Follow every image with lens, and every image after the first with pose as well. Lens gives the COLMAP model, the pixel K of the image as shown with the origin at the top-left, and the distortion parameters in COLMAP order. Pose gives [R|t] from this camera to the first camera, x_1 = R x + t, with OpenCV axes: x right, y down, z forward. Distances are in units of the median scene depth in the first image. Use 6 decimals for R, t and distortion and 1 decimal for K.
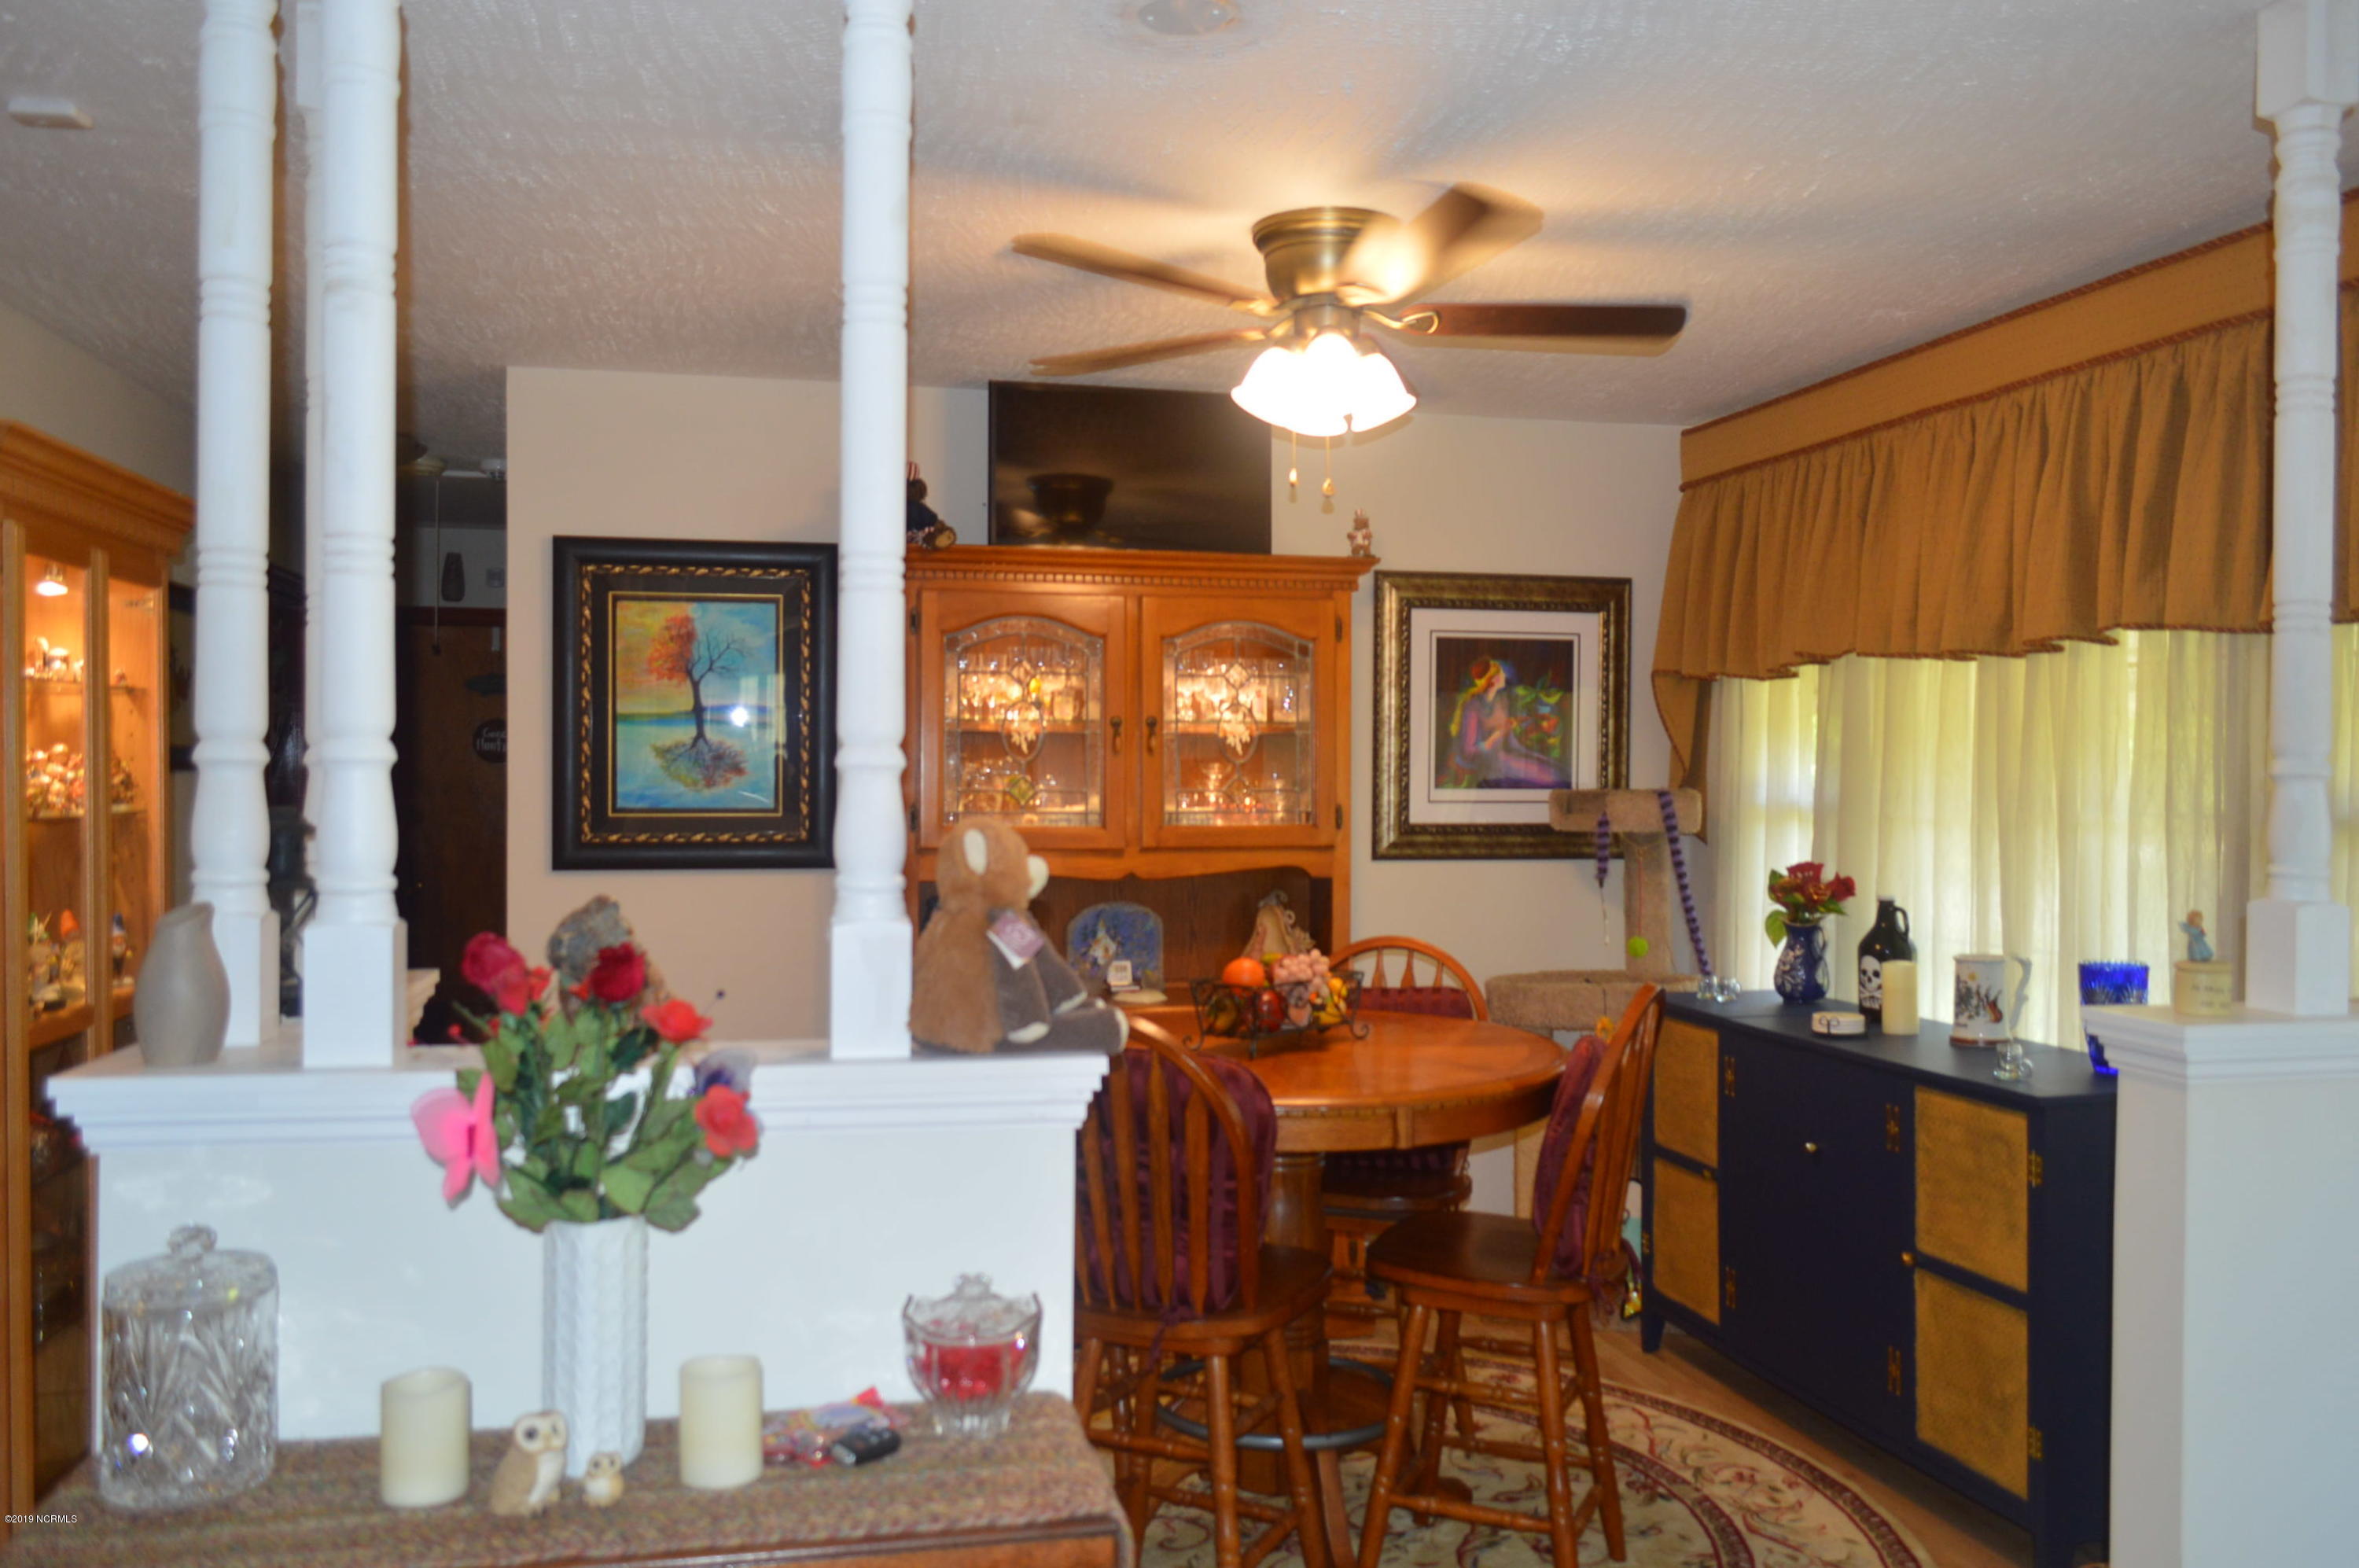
lens RADIAL K [[1938.3, 0, 1179.4], [0, 1938.3, 786.8], [0, 0, 1]] dist [0.047359, 0.000505]
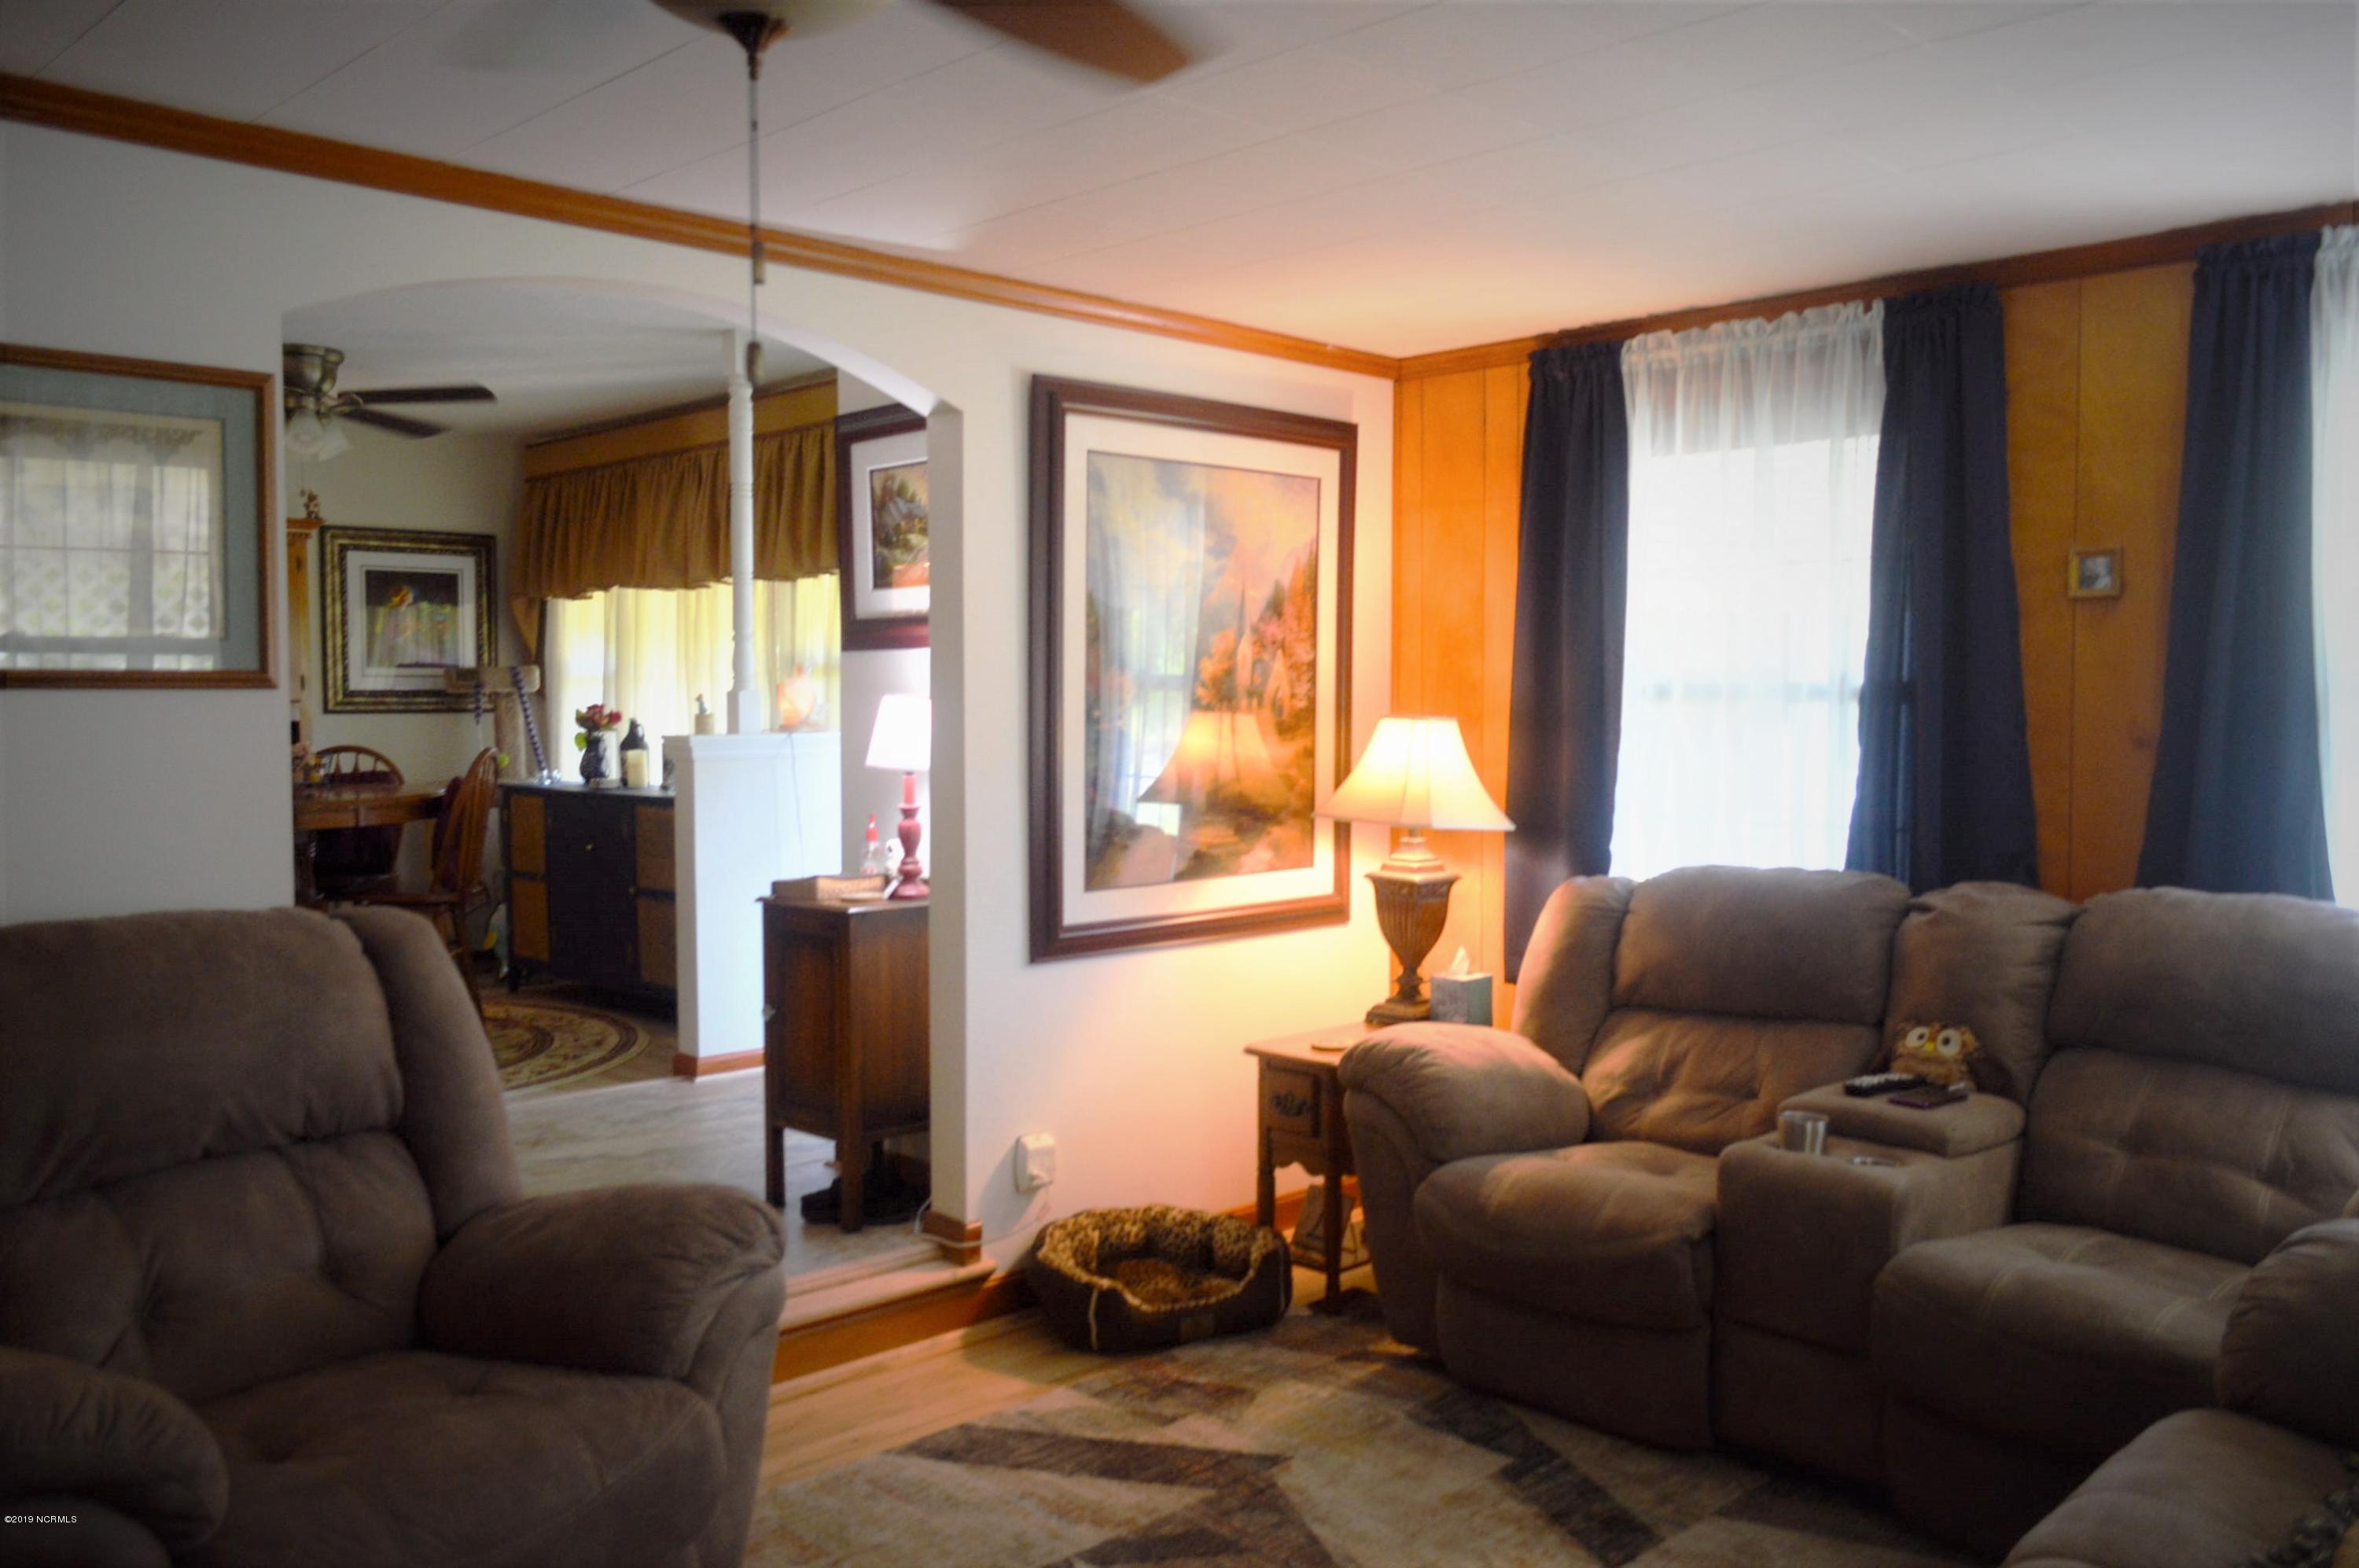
lens RADIAL K [[1877.8, 0, 1188.7], [0, 1877.8, 778.0], [0, 0, 1]] dist [-0.009854, 0.005602]
pose [[0.851314, -0.034032, 0.523552, -0.108911], [0.015454, 0.999088, 0.039813, 0.045081], [-0.524429, -0.025802, 0.851063, -0.706206]]
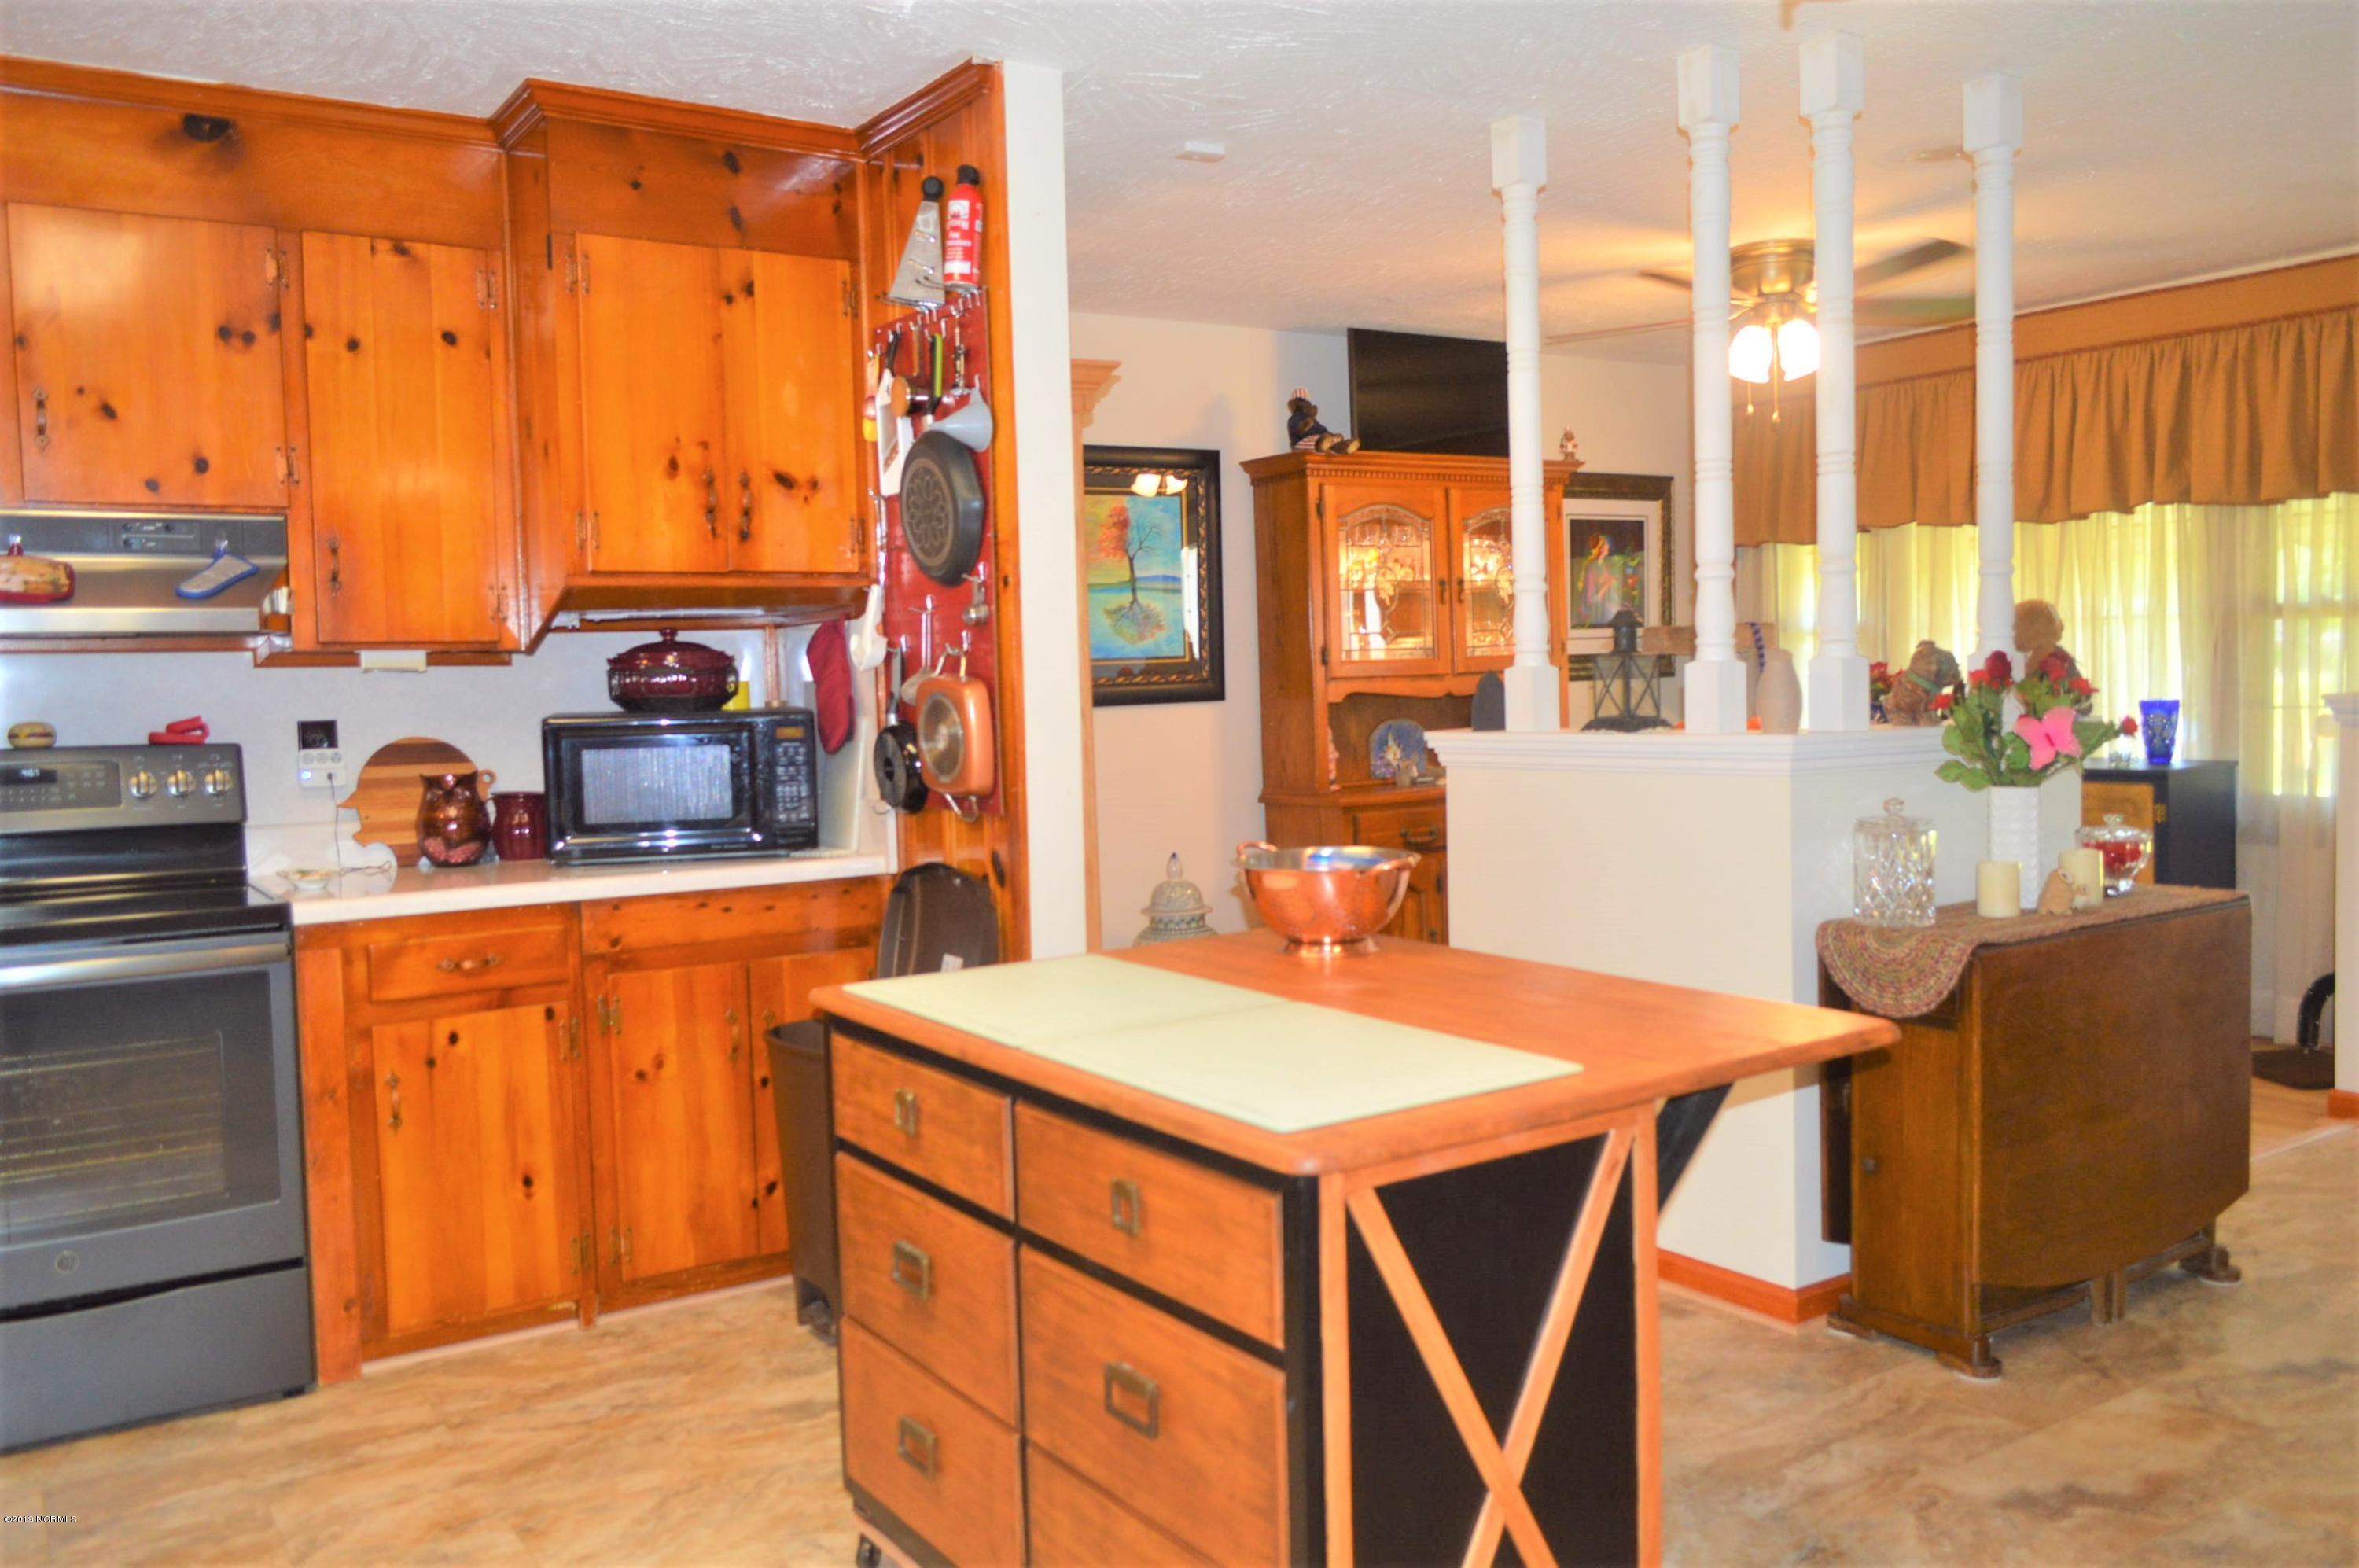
lens RADIAL K [[1877.8, 0, 1188.7], [0, 1877.8, 778.0], [0, 0, 1]] dist [-0.009854, 0.005602]
pose [[0.933984, -0.059661, 0.352299, -0.664626], [0.042849, 0.997548, 0.055336, 0.023678], [-0.354736, -0.036588, 0.934250, -0.176881]]
